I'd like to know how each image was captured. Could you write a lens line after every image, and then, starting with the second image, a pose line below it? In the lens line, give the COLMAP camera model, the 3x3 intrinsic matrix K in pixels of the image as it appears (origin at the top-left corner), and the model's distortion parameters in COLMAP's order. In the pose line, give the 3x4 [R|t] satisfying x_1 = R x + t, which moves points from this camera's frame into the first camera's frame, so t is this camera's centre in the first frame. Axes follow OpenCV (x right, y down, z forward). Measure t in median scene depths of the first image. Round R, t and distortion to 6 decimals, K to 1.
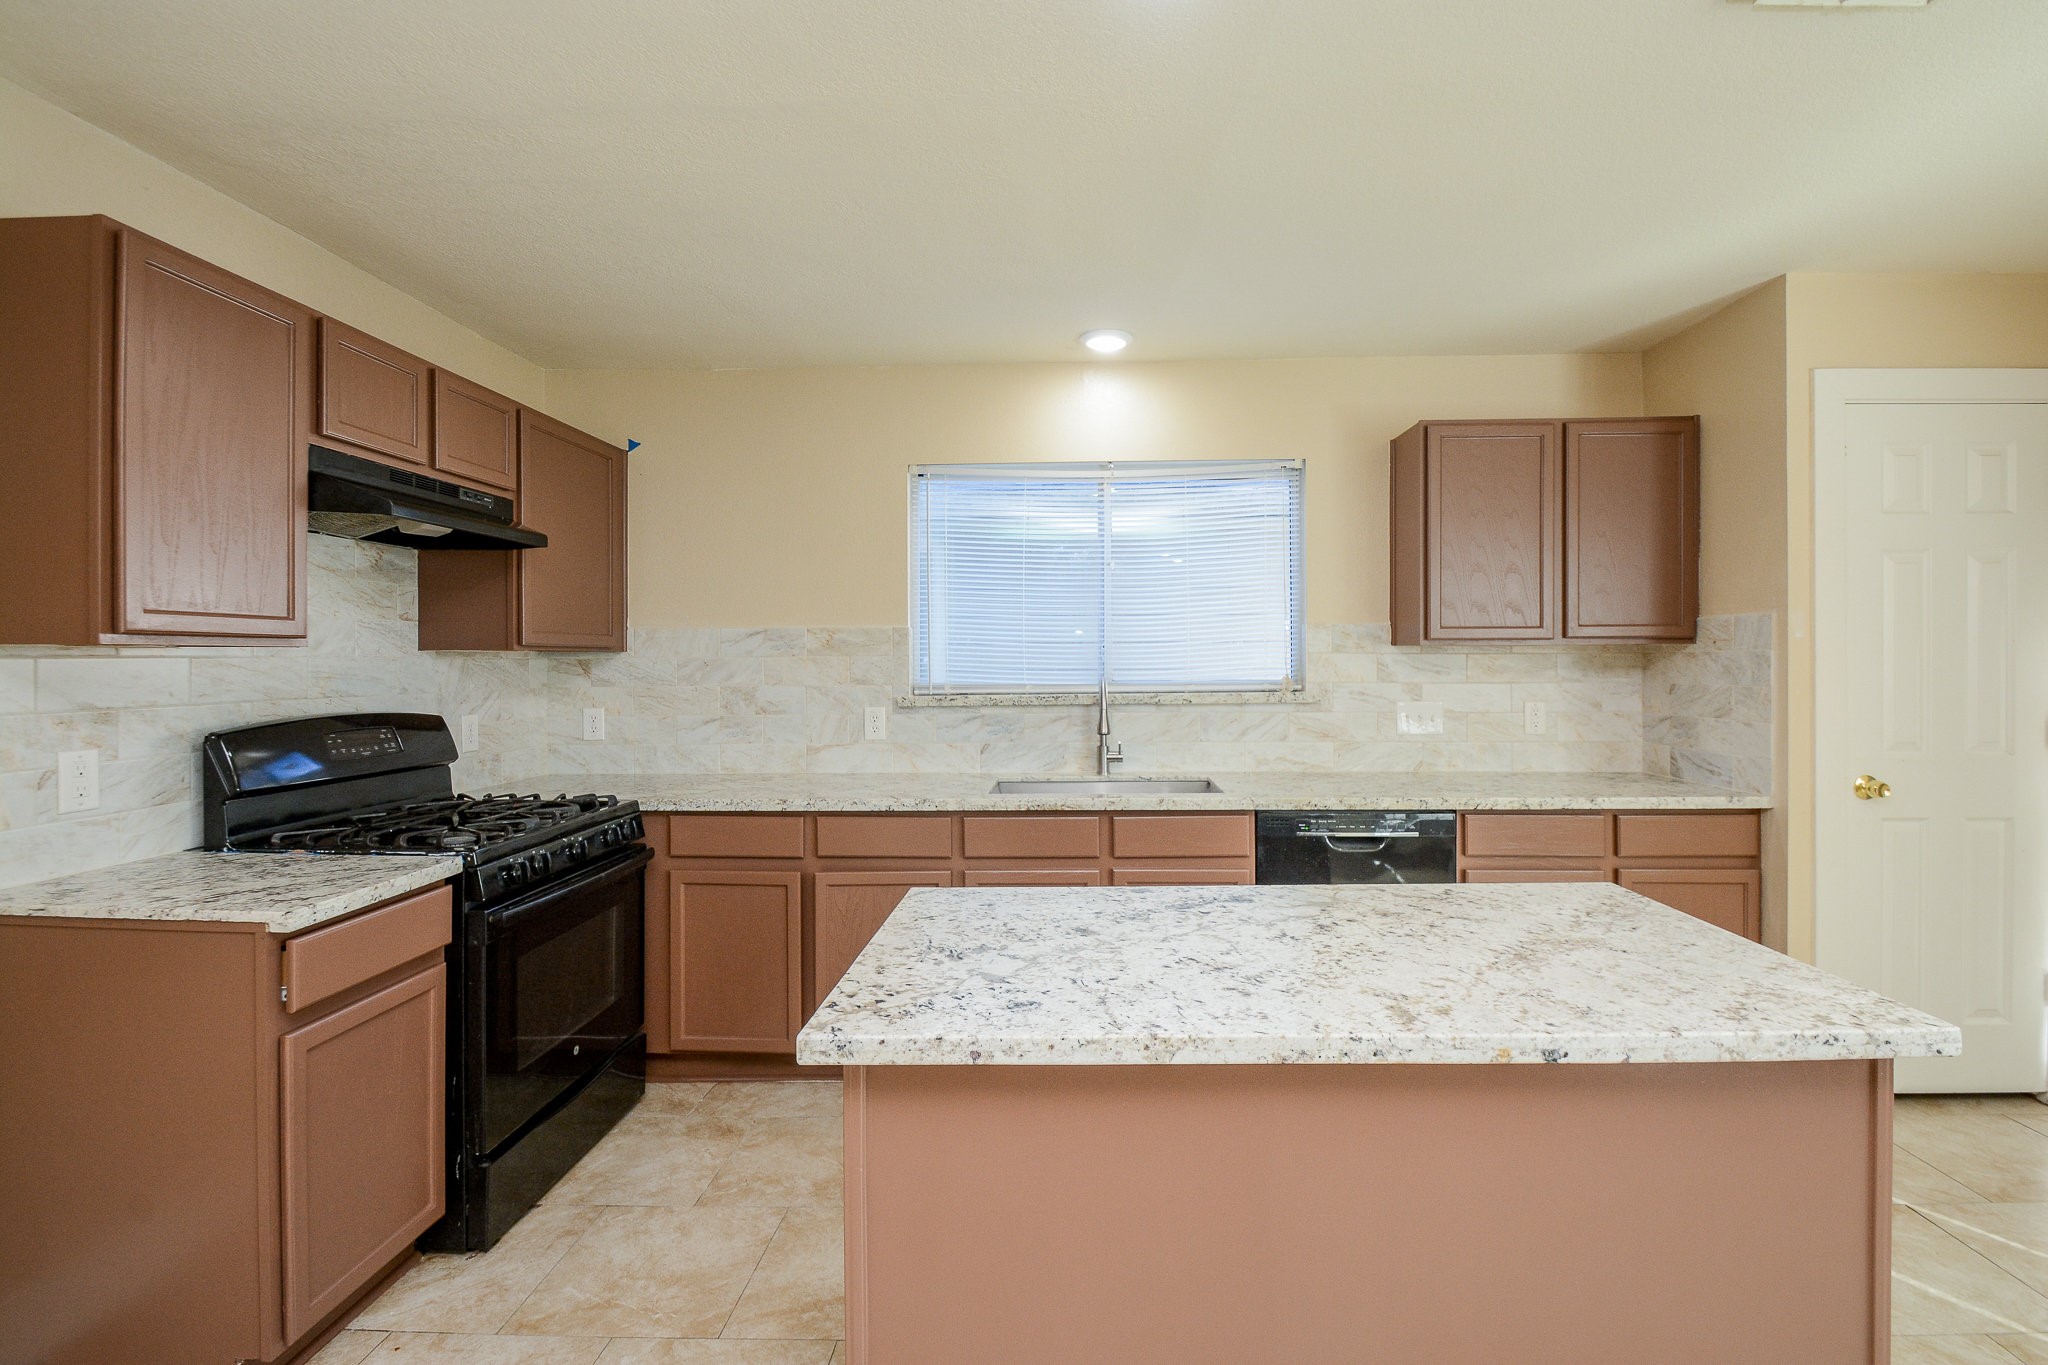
lens RADIAL K [[939.3, 0, 1047.5], [0, 939.3, 669.9], [0, 0, 1]] dist [-0.001570, -0.000926]
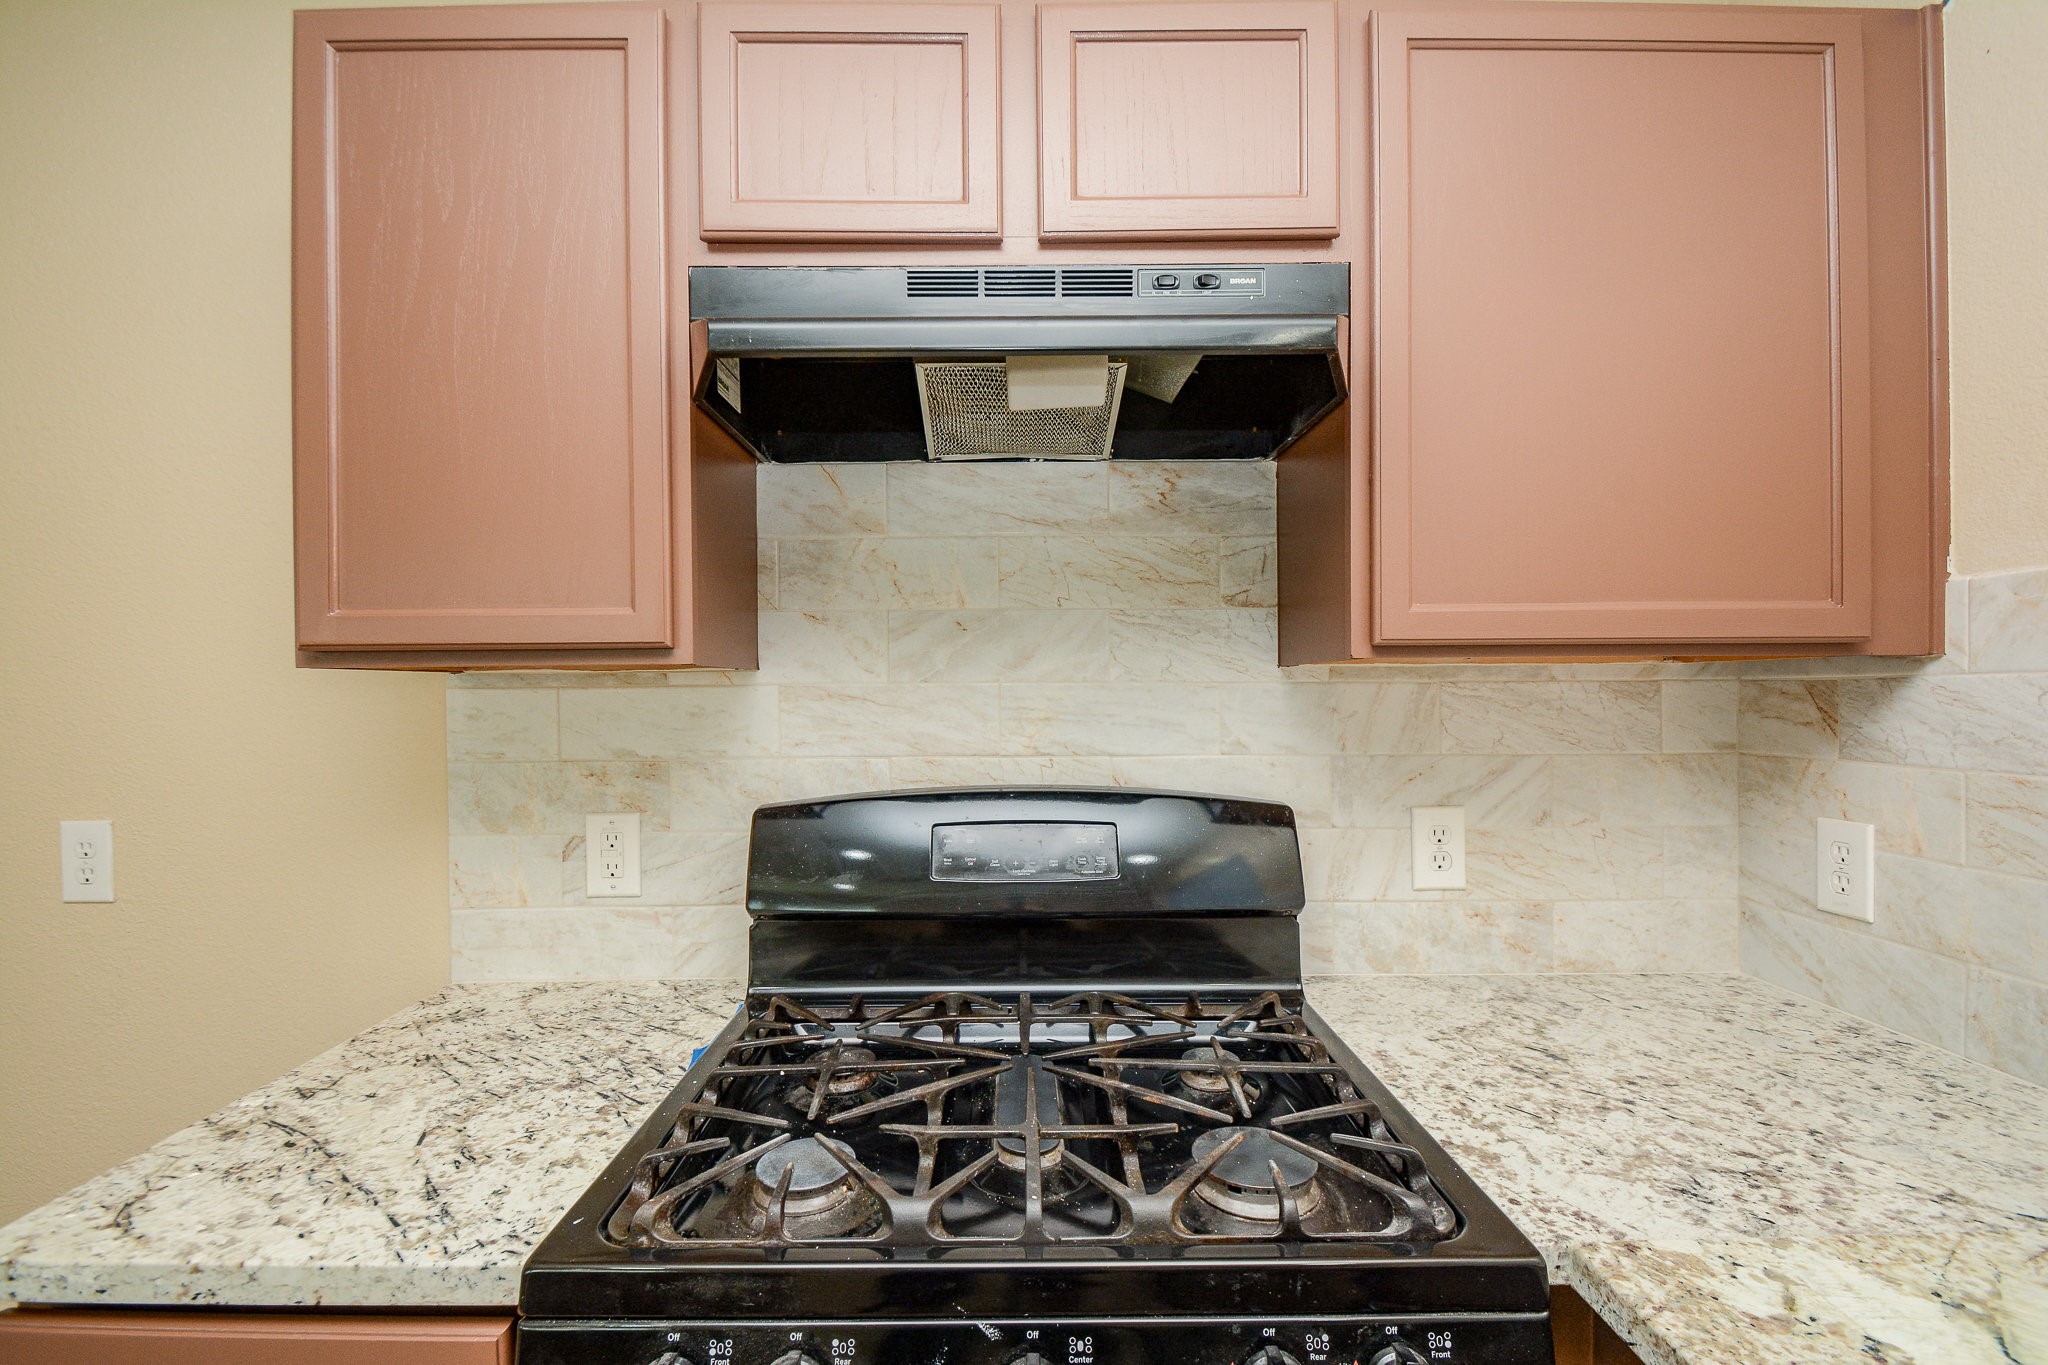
lens RADIAL K [[910.3, 0, 1013.9], [0, 910.3, 695.0], [0, 0, 1]] dist [0.017703, -0.017839]
pose [[0.038448, 0.006384, -0.999240, -0.181577], [-0.003964, 0.999973, 0.006236, -0.007435], [0.999253, 0.003721, 0.038472, 0.758022]]
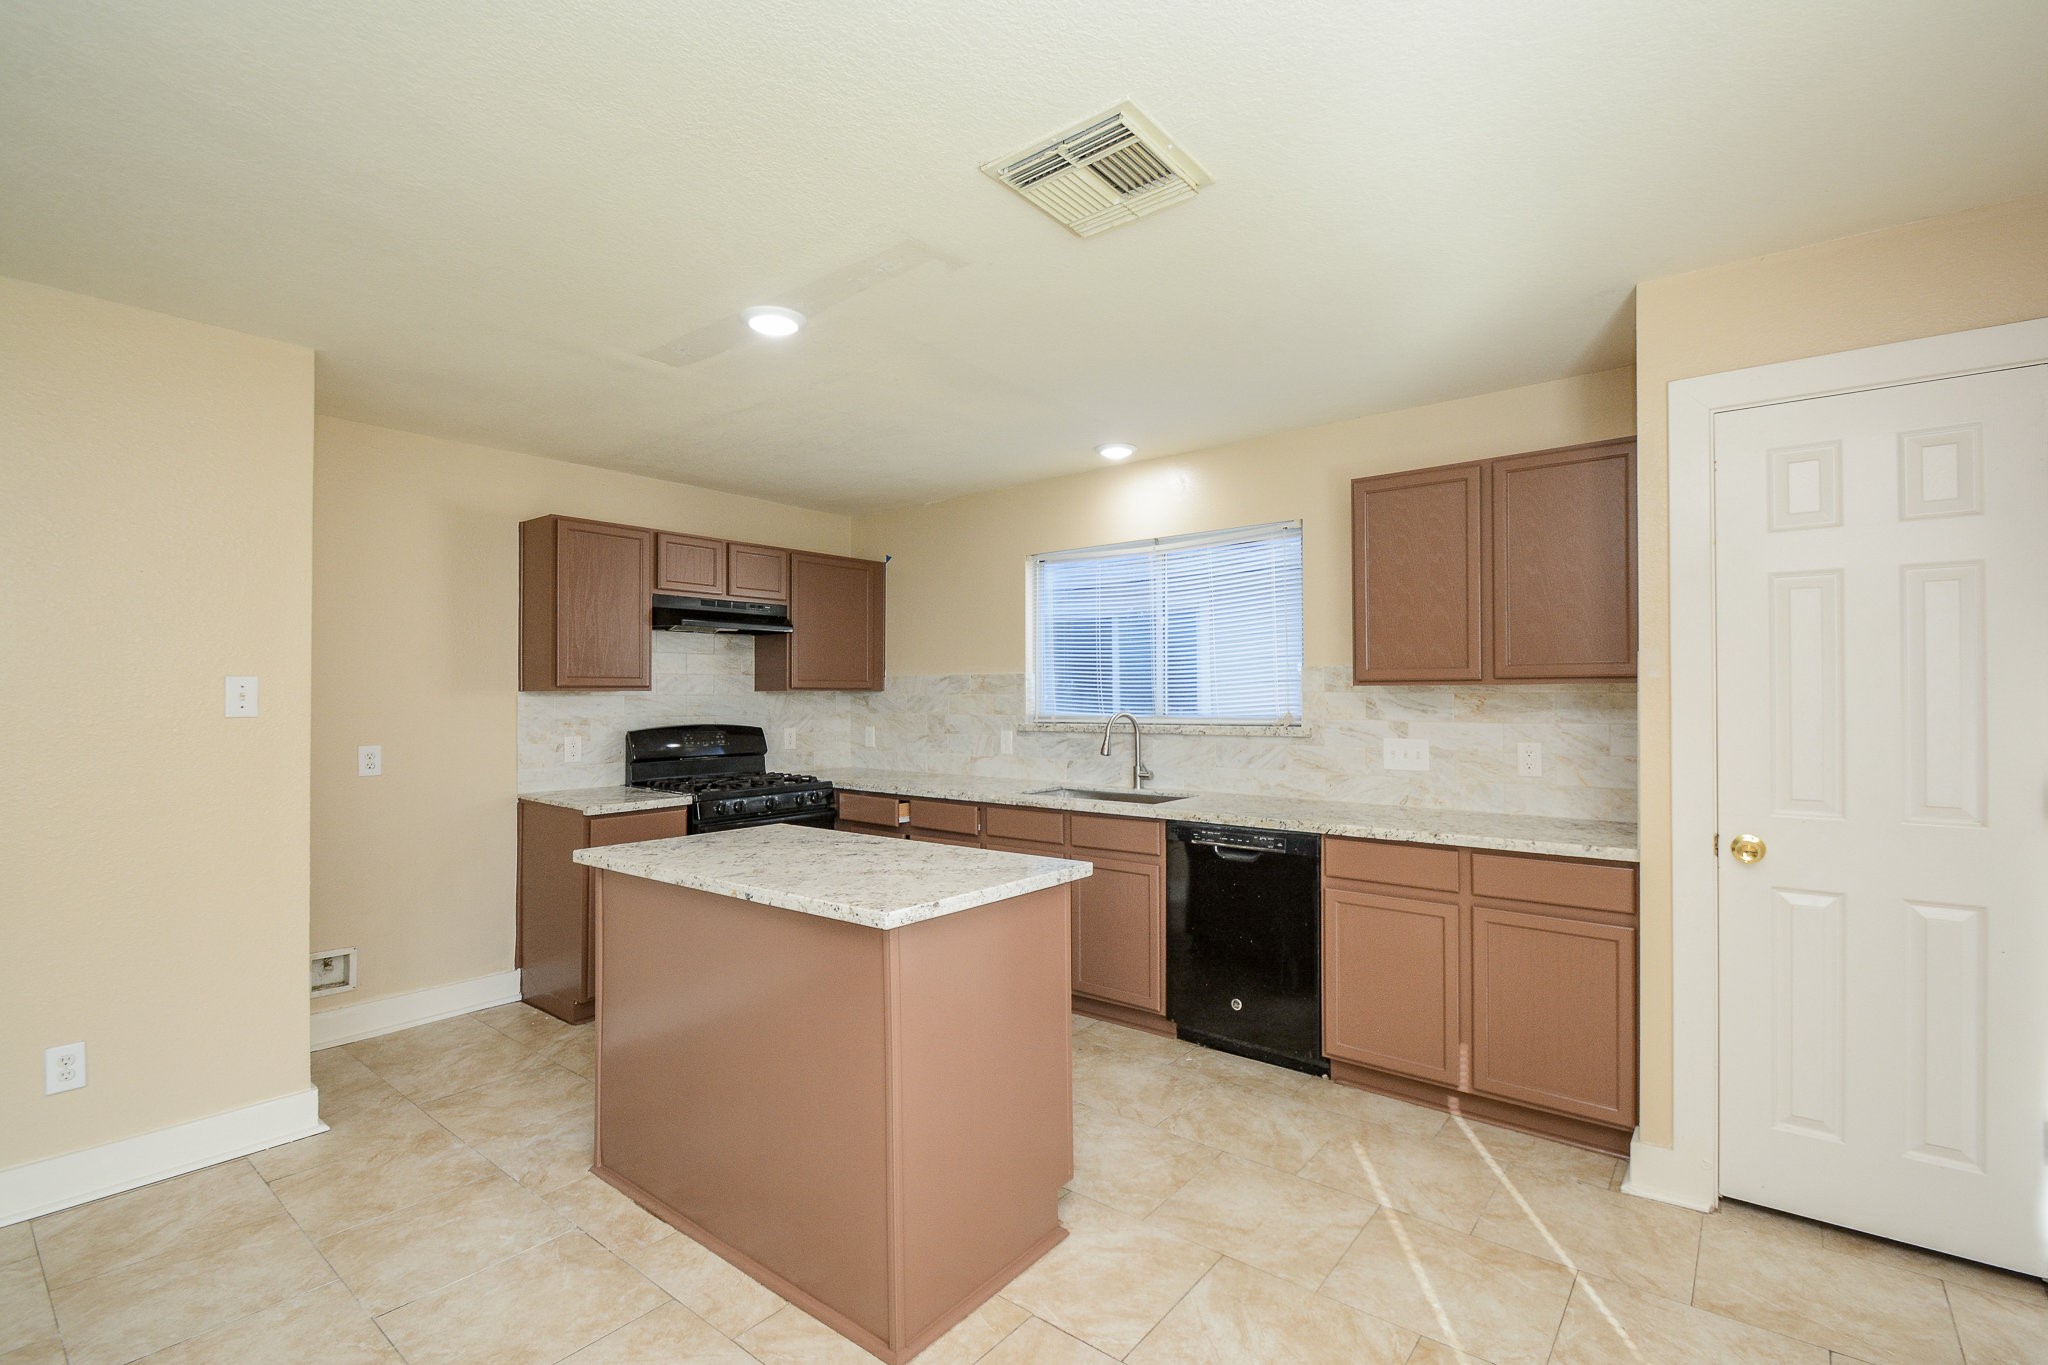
lens RADIAL K [[910.3, 0, 1013.9], [0, 910.3, 695.0], [0, 0, 1]] dist [0.017703, -0.017839]
pose [[0.790535, 0.002093, -0.612414, 0.719178], [-0.006817, 0.999962, -0.005381, -0.006964], [0.612379, 0.008429, 0.790519, -0.073209]]
